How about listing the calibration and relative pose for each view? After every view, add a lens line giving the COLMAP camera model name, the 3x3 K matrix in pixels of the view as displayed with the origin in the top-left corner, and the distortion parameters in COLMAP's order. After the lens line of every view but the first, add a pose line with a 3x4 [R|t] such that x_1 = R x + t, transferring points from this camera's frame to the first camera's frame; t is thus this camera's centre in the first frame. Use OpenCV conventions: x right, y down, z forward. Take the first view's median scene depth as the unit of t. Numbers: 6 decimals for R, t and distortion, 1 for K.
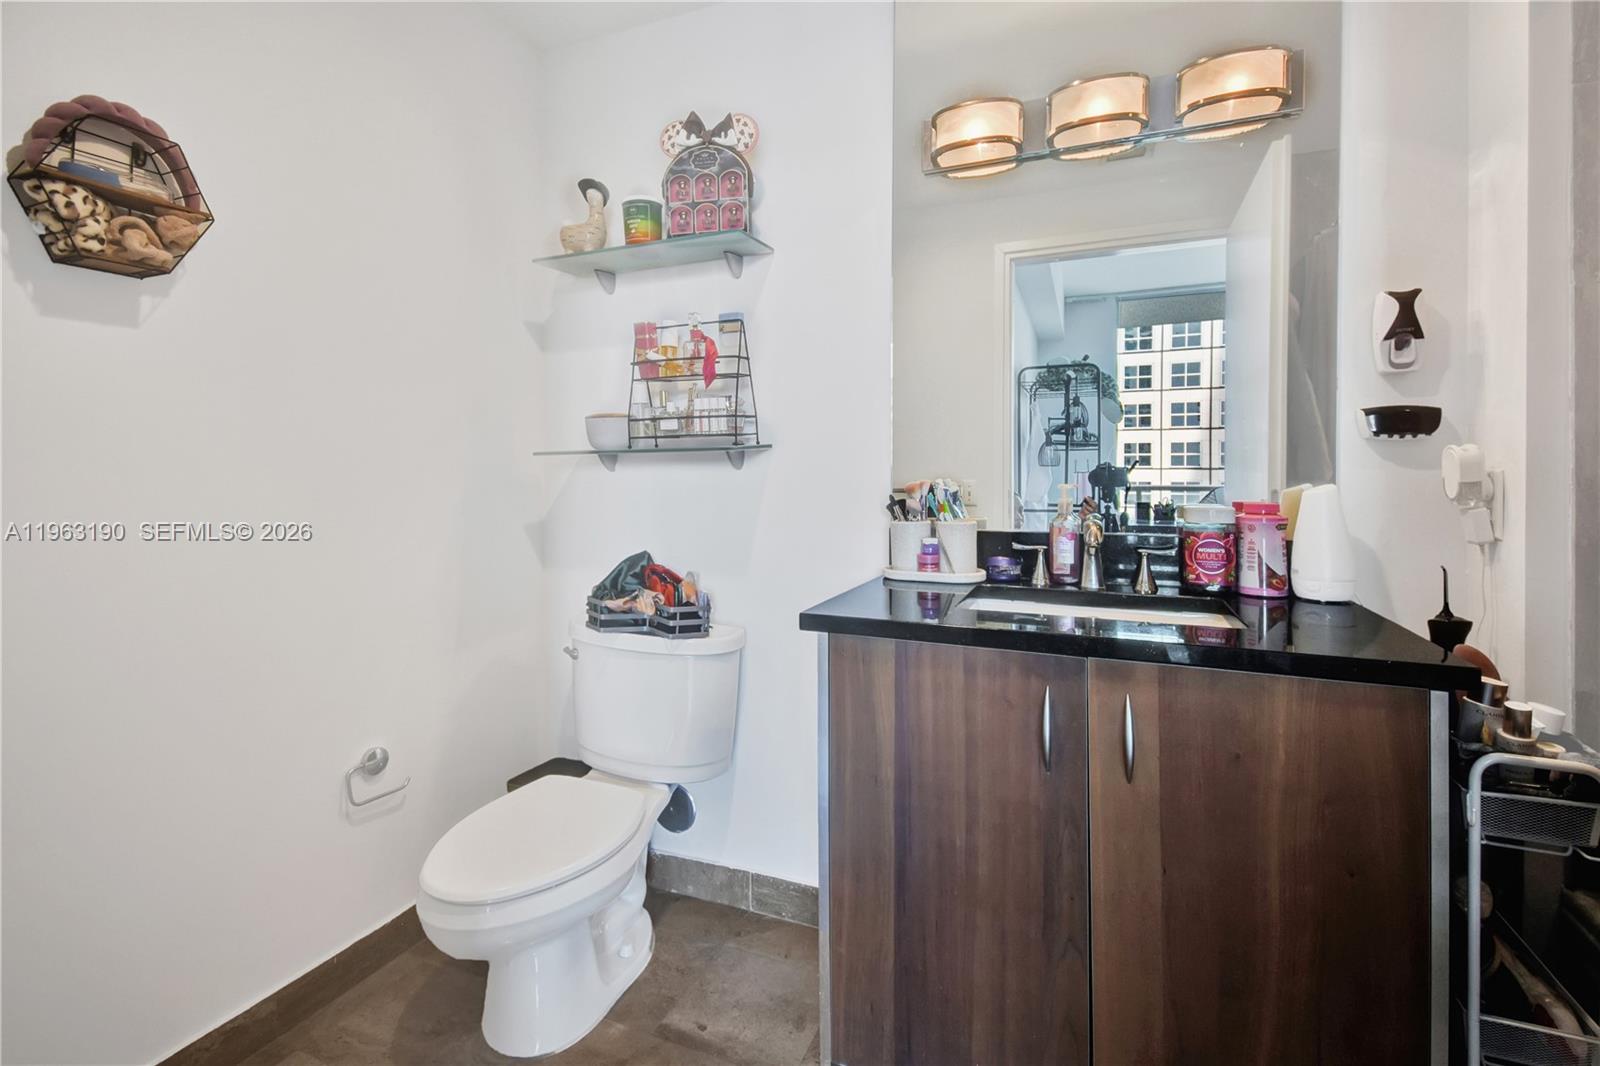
lens RADIAL K [[731.8, 0, 795.3], [0, 731.8, 469.1], [0, 0, 1]] dist [0.019783, -0.019620]
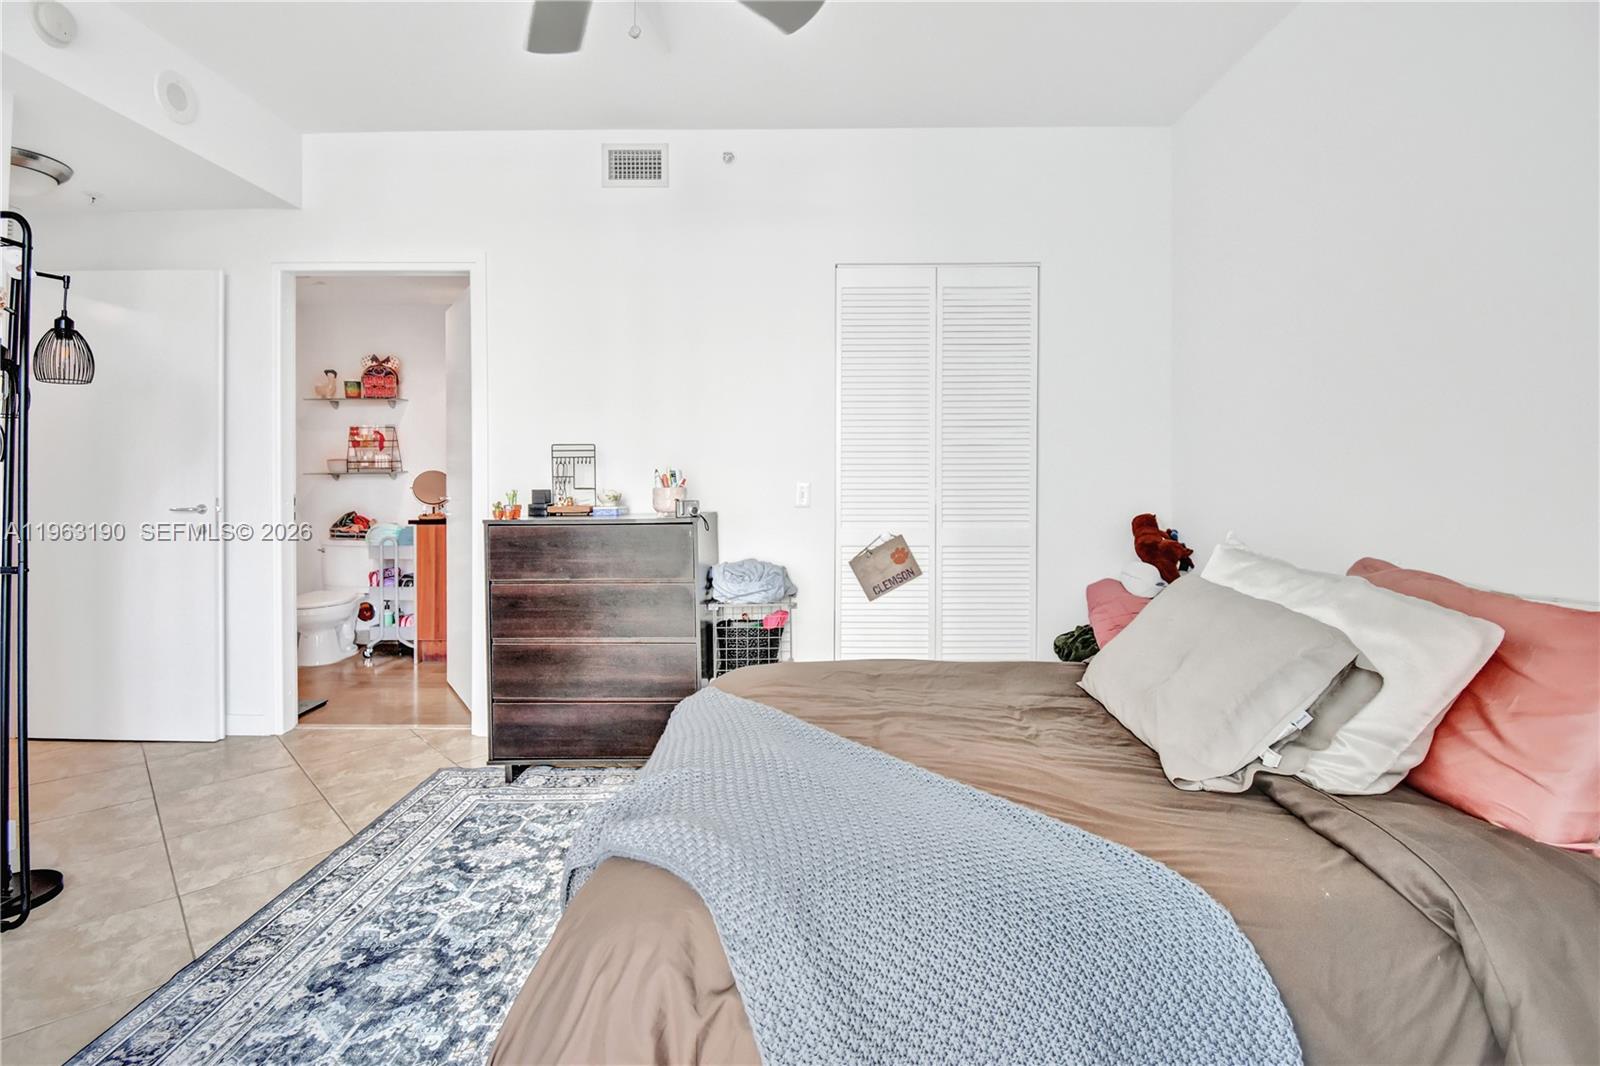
lens RADIAL K [[731.8, 0, 802.8], [0, 731.8, 494.0], [0, 0, 1]] dist [0.019783, -0.019620]
pose [[0.924881, -0.000488, 0.380257, 0.298442], [-0.002806, 0.999963, 0.008107, 0.024465], [-0.380247, -0.008565, 0.924845, -2.169920]]
